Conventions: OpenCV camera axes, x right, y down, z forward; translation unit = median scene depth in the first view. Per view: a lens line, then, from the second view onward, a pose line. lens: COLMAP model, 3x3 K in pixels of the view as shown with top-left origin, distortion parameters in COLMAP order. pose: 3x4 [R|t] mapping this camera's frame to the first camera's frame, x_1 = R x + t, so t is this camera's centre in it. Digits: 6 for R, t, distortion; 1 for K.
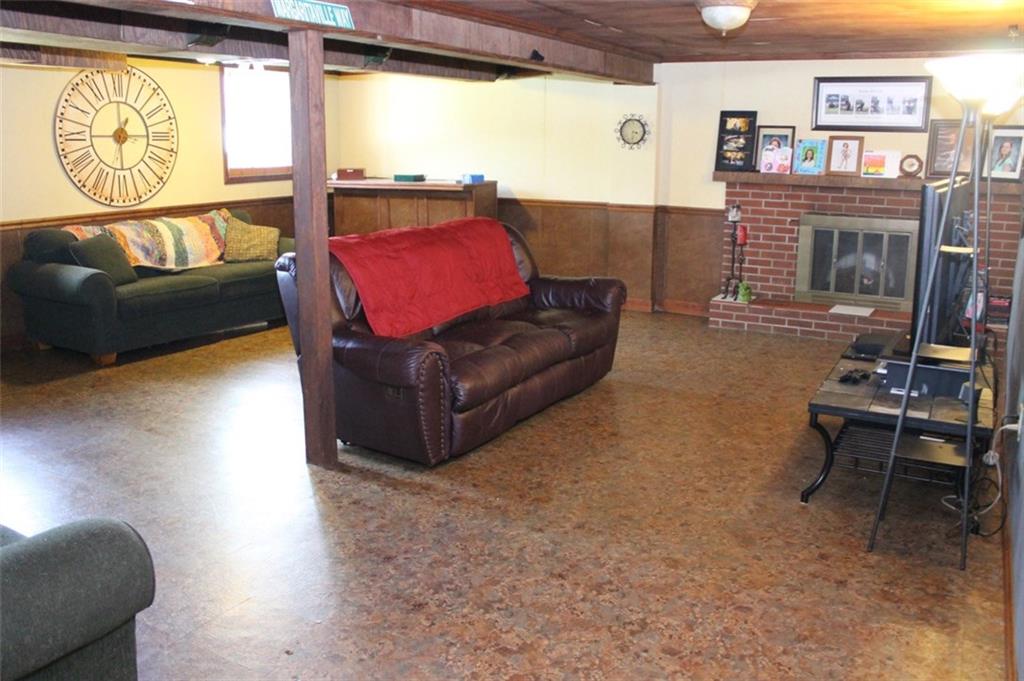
lens RADIAL K [[870.3, 0, 504.1], [0, 870.3, 339.3], [0, 0, 1]] dist [-0.149905, 0.112541]
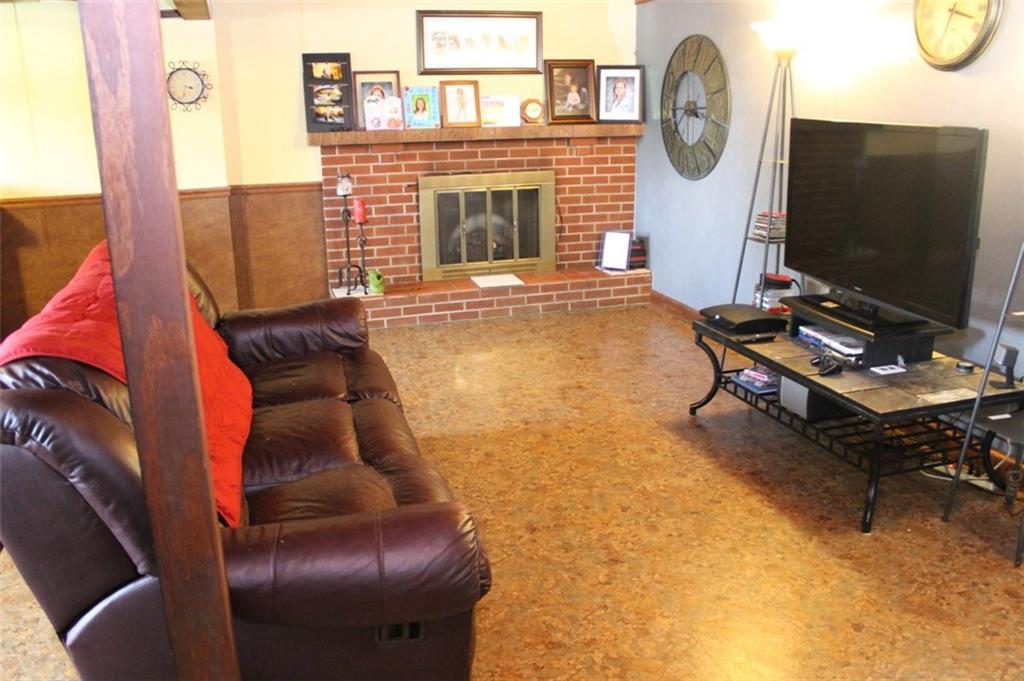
lens RADIAL K [[870.3, 0, 506.1], [0, 870.3, 340.8], [0, 0, 1]] dist [-0.149905, 0.112541]
pose [[0.681476, -0.215354, 0.699438, -0.220552], [0.182592, 0.975533, 0.122459, -0.080590], [-0.708696, 0.044259, 0.704124, 0.363443]]
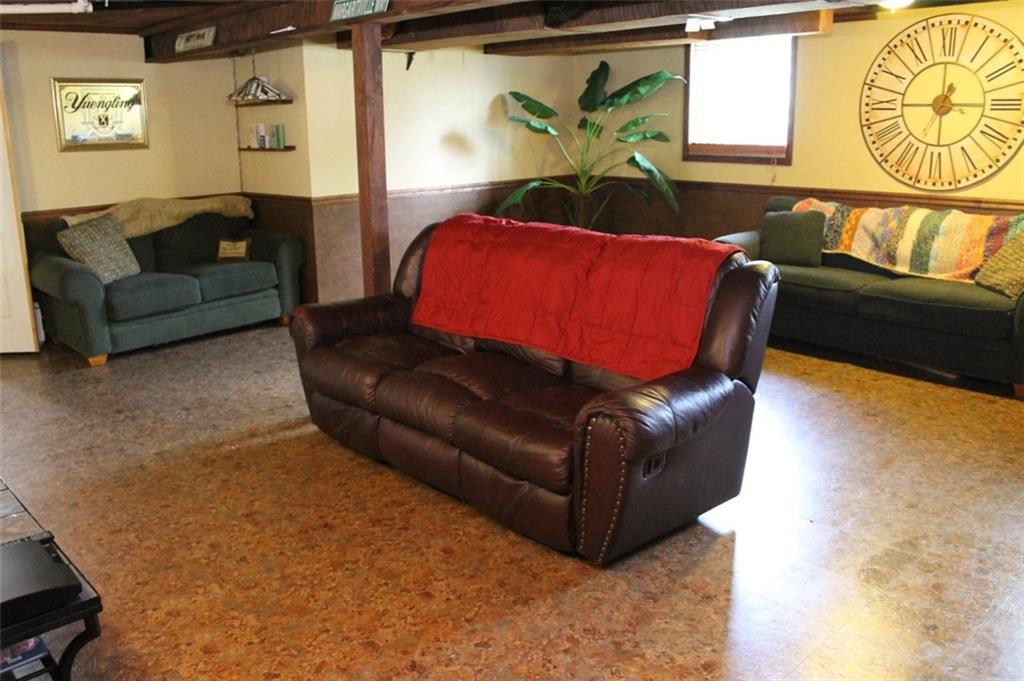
lens RADIAL K [[870.3, 0, 506.4], [0, 870.3, 340.3], [0, 0, 1]] dist [-0.149905, 0.112541]
pose [[-0.304717, 0.239940, -0.921725, 0.482789], [-0.194384, 0.931712, 0.306802, -0.195374], [0.932396, 0.272656, -0.237268, 0.862084]]
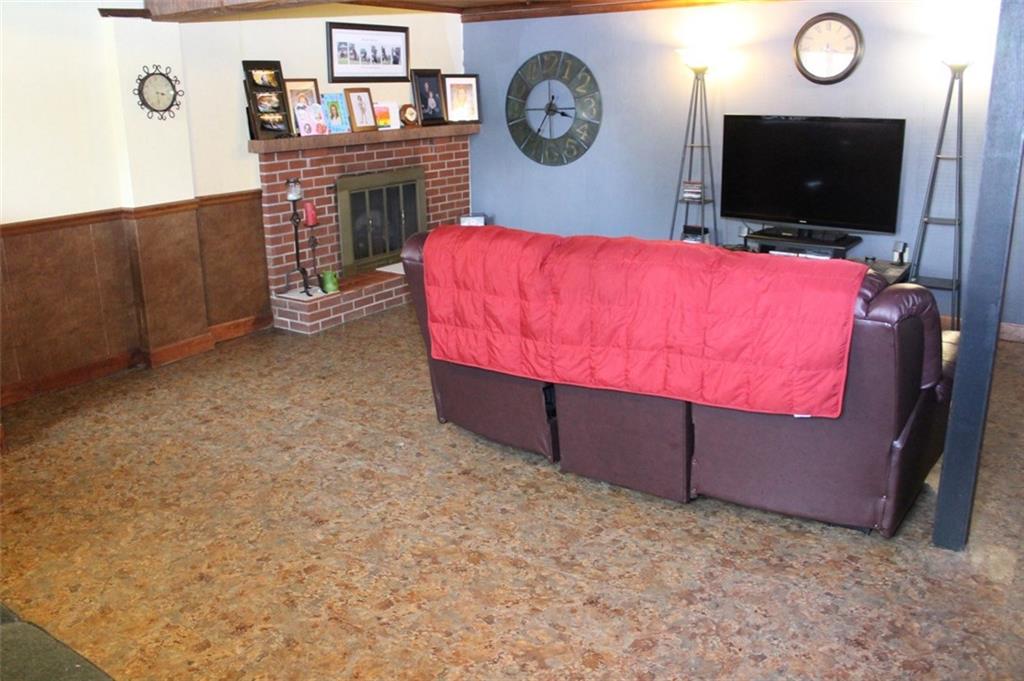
lens RADIAL K [[870.3, 0, 512.6], [0, 870.3, 340.5], [0, 0, 1]] dist [-0.149905, 0.112541]
pose [[0.077677, -0.285017, 0.955370, -0.542977], [0.239551, 0.935528, 0.259621, -0.181618], [-0.967771, 0.208693, 0.140946, 0.750320]]
